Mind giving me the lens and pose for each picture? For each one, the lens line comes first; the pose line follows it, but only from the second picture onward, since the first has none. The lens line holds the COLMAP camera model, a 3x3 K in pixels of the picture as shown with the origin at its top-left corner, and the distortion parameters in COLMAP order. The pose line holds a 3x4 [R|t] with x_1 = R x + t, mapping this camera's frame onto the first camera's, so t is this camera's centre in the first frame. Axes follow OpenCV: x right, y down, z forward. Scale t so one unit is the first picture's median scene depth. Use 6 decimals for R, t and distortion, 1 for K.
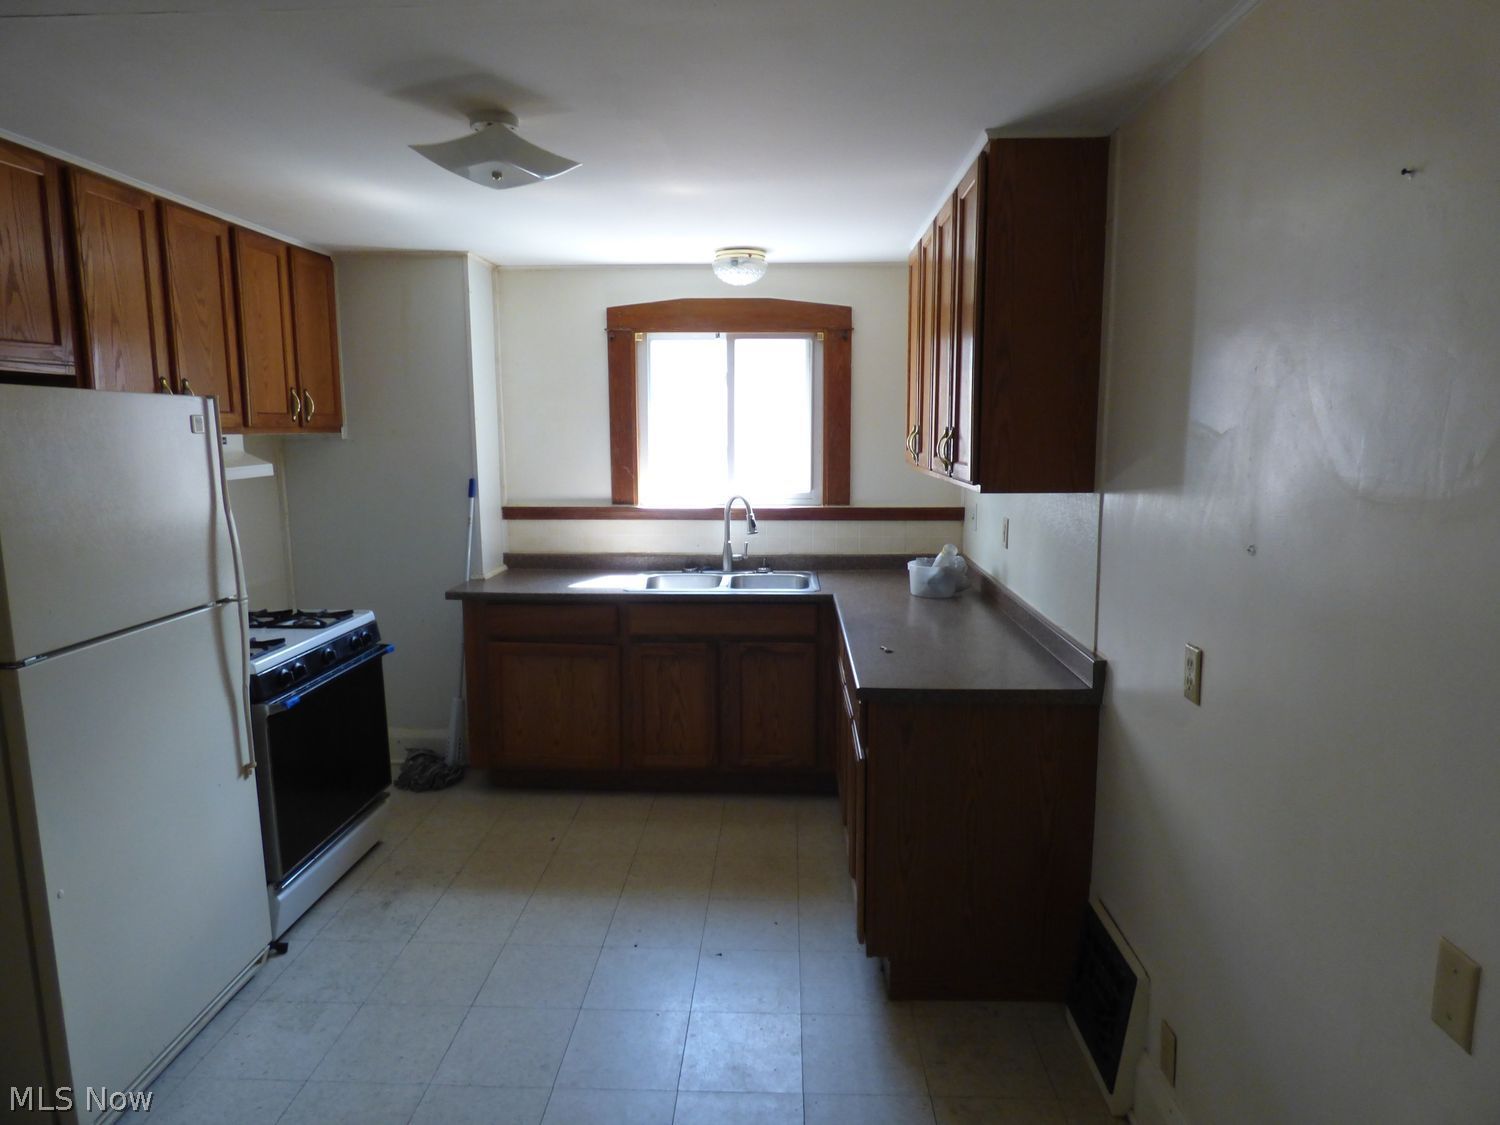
lens RADIAL K [[921.3, 0, 750.0], [0, 921.3, 562.5], [0, 0, 1]] dist [-0.002222, -0.000695]
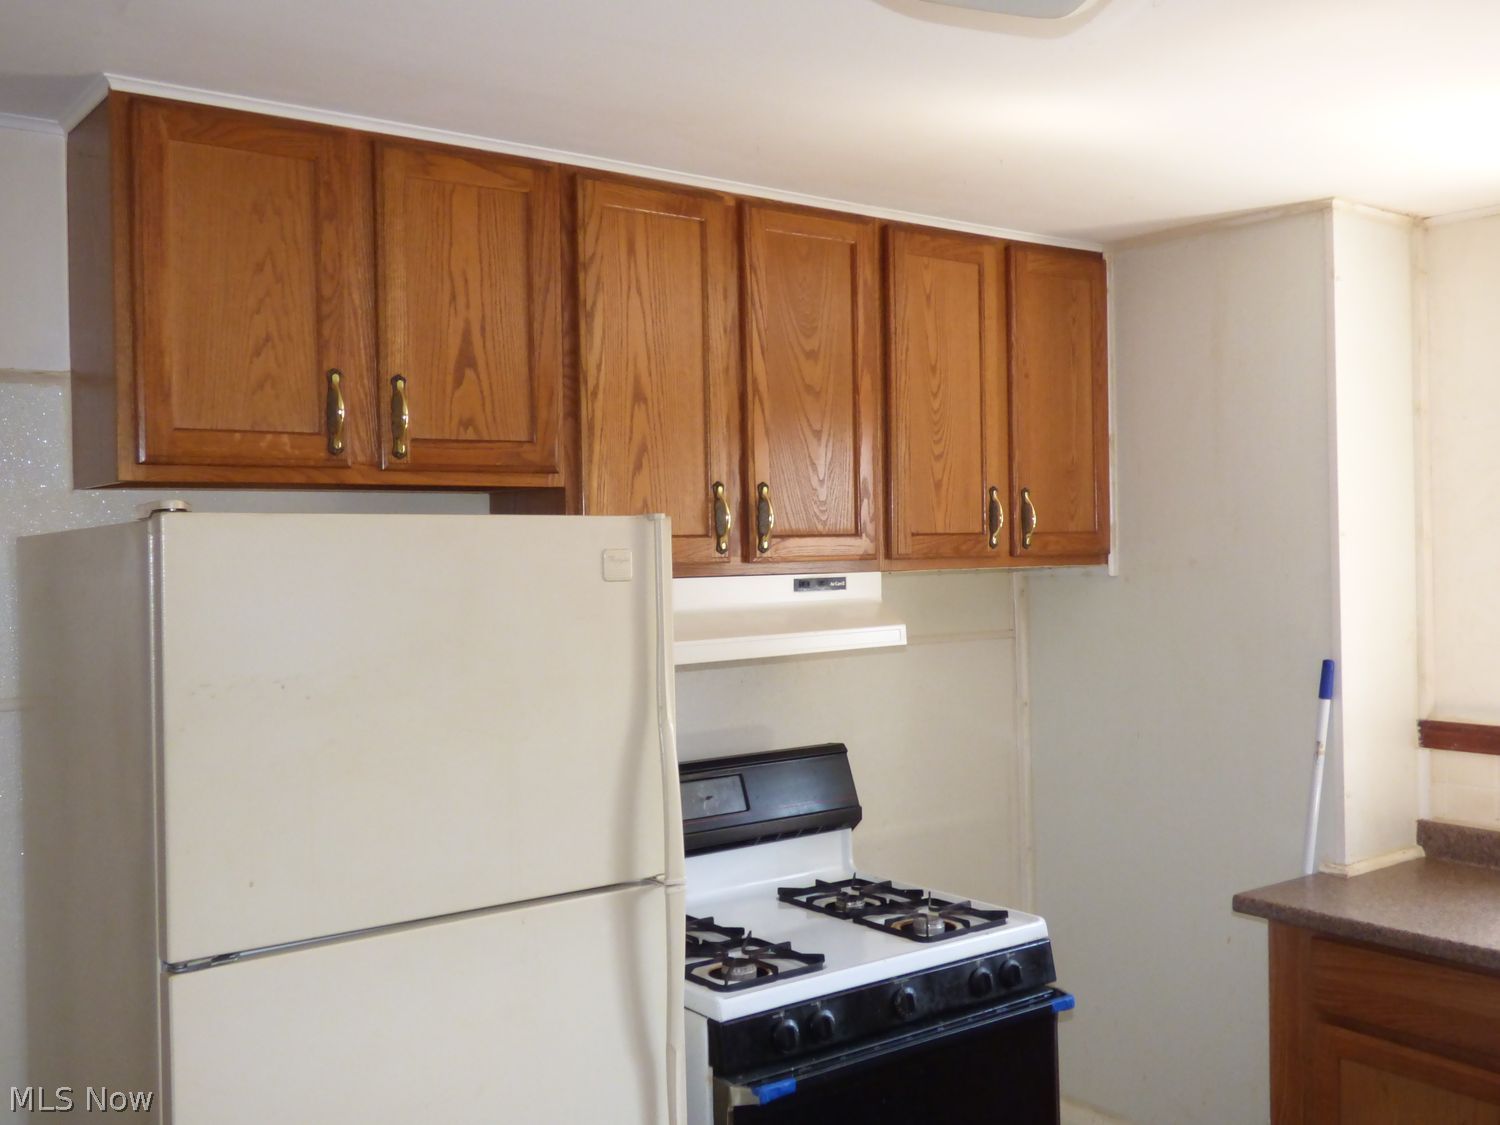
lens RADIAL K [[1463.6, 0, 750.0], [0, 1463.6, 562.5], [0, 0, 1]] dist [-0.008069, -0.002131]
pose [[0.644946, -0.000880, -0.764228, 0.099077], [-0.096533, 0.991896, -0.082608, -0.059011], [0.758107, 0.127051, 0.639634, 0.336874]]
